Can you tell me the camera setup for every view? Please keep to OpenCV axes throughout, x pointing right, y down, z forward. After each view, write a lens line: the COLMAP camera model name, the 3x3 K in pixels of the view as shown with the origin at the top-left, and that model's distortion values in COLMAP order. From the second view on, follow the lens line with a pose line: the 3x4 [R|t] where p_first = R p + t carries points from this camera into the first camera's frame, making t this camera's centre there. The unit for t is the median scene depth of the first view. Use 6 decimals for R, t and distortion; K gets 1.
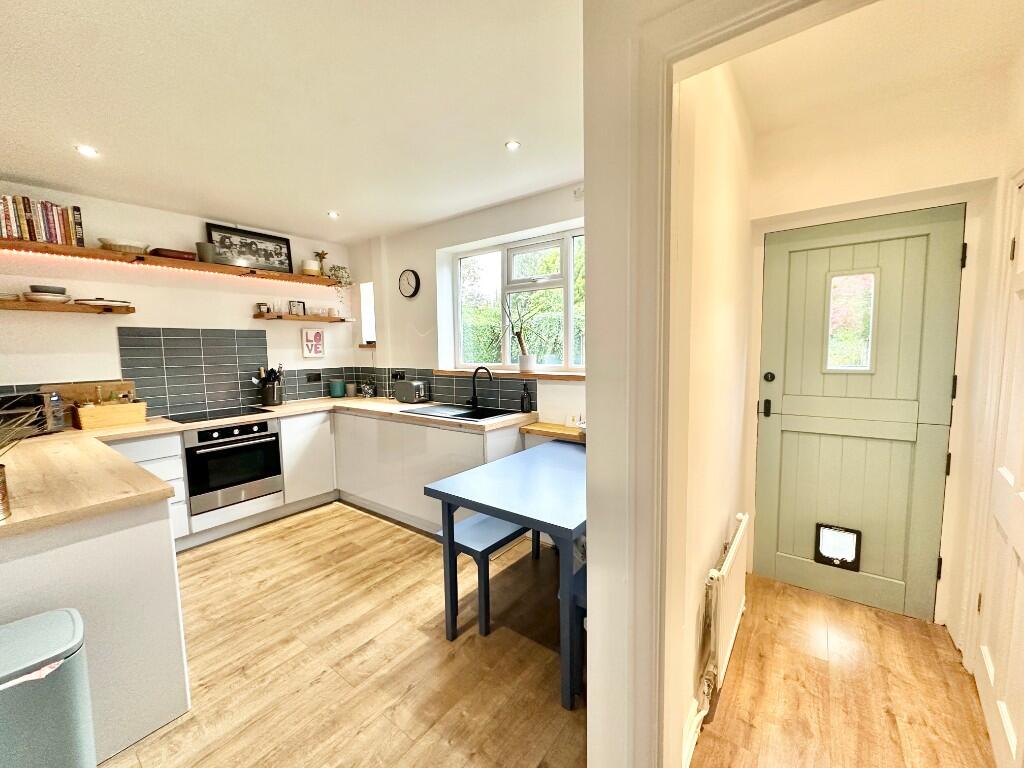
lens RADIAL K [[408.0, 0, 512.1], [0, 408.0, 384.8], [0, 0, 1]] dist [-0.001586, 0.000161]
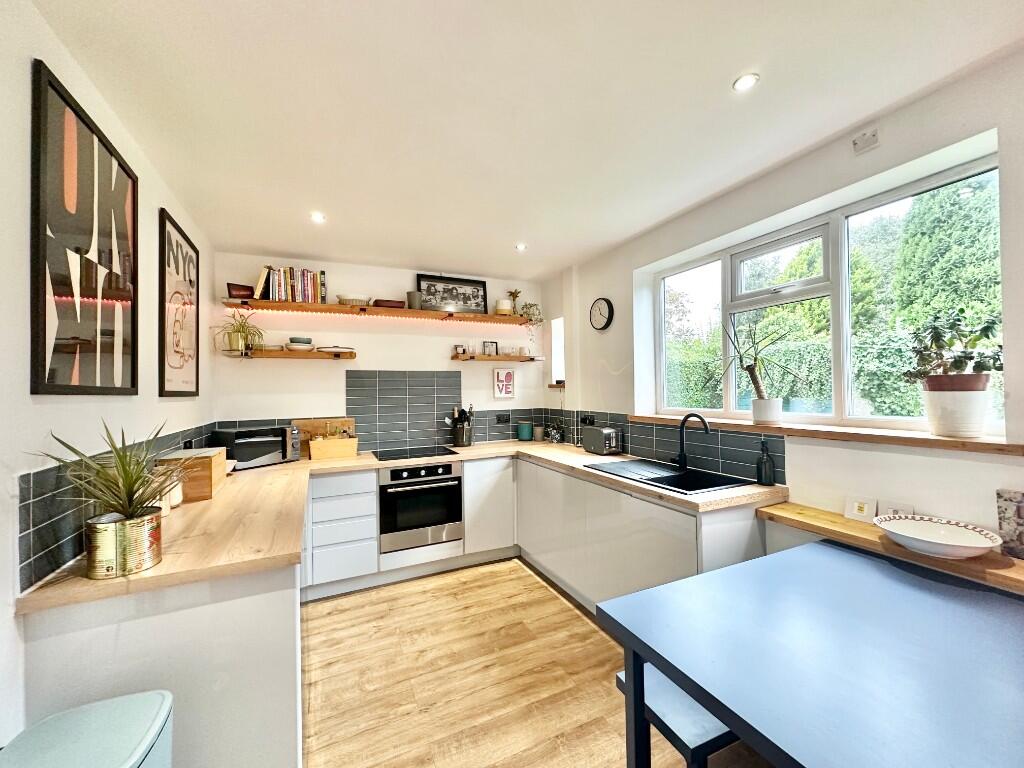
lens RADIAL K [[408.0, 0, 512.1], [0, 408.0, 384.8], [0, 0, 1]] dist [-0.001586, 0.000161]
pose [[0.883139, -0.005269, -0.469081, -0.018803], [-0.040218, 0.995405, -0.086899, -0.020802], [0.467383, 0.095610, 0.878869, 0.213698]]
